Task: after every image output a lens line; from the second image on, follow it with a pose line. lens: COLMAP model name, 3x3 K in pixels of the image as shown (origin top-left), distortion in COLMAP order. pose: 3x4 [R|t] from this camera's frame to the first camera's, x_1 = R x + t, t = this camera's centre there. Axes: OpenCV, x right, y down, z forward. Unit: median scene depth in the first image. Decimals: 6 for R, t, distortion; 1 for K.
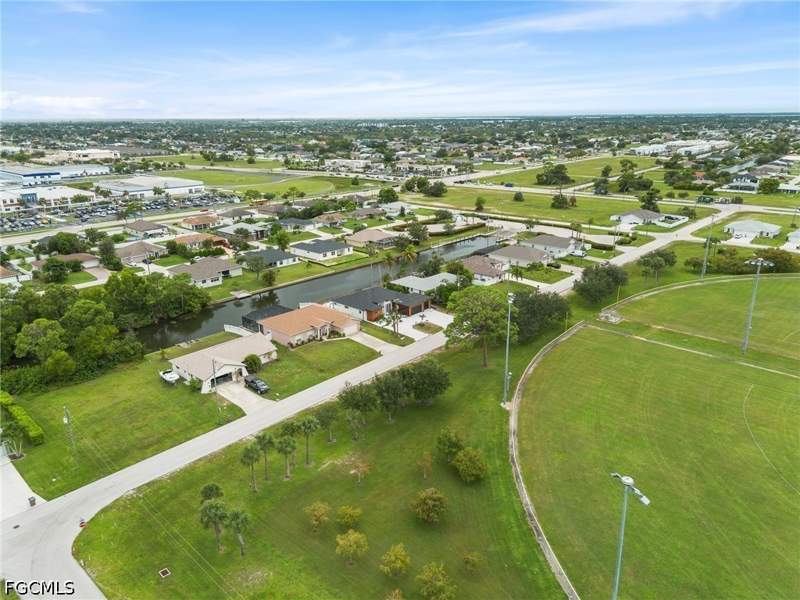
lens RADIAL K [[565.2, 0, 400.0], [0, 565.2, 300.0], [0, 0, 1]] dist [0.068287, -0.001888]
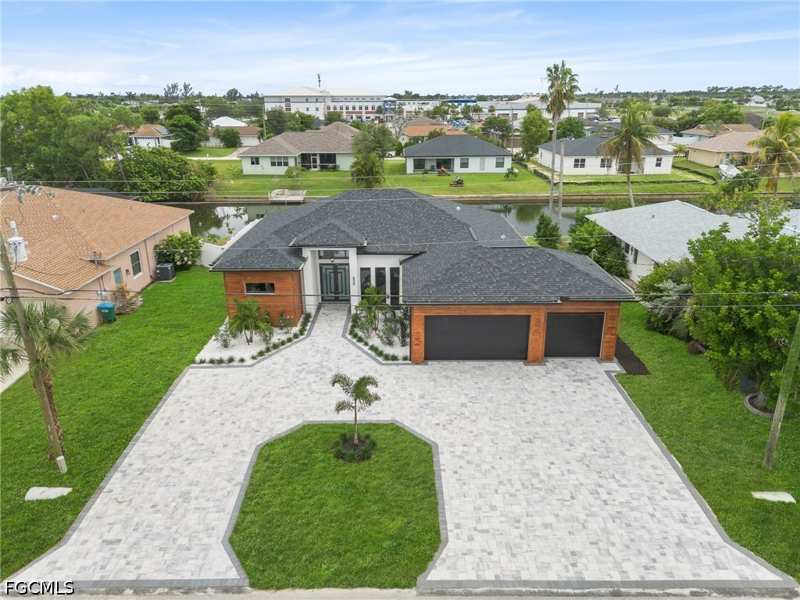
lens RADIAL K [[565.2, 0, 400.0], [0, 565.2, 300.0], [0, 0, 1]] dist [0.068287, -0.001888]
pose [[0.673347, 0.254304, -0.694214, 0.111900], [-0.228918, 0.964550, 0.131297, -0.009929], [0.702994, 0.070510, 0.707692, 0.749443]]
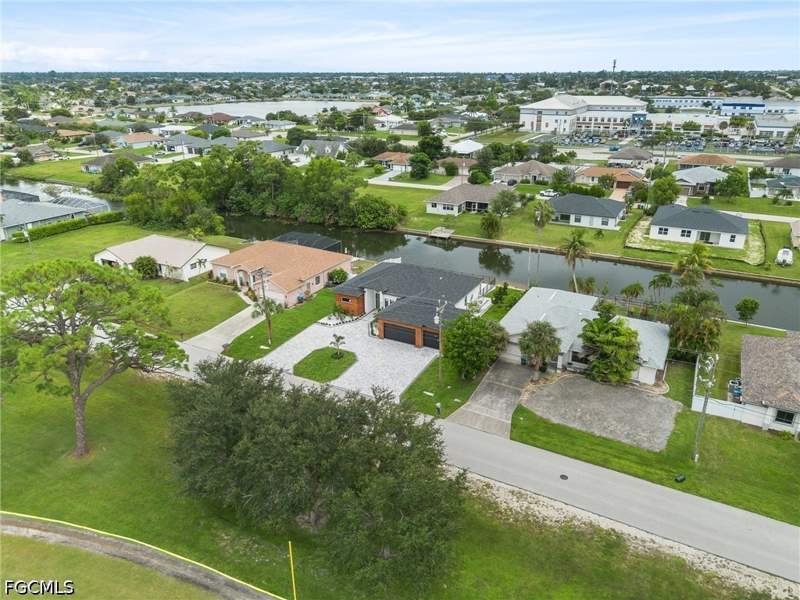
lens RADIAL K [[565.2, 0, 400.0], [0, 565.2, 300.0], [0, 0, 1]] dist [0.068287, -0.001888]
pose [[0.245949, 0.366619, -0.897273, 0.377810], [-0.297643, 0.909550, 0.290048, -0.124135], [0.922452, 0.195730, 0.332825, 0.729097]]
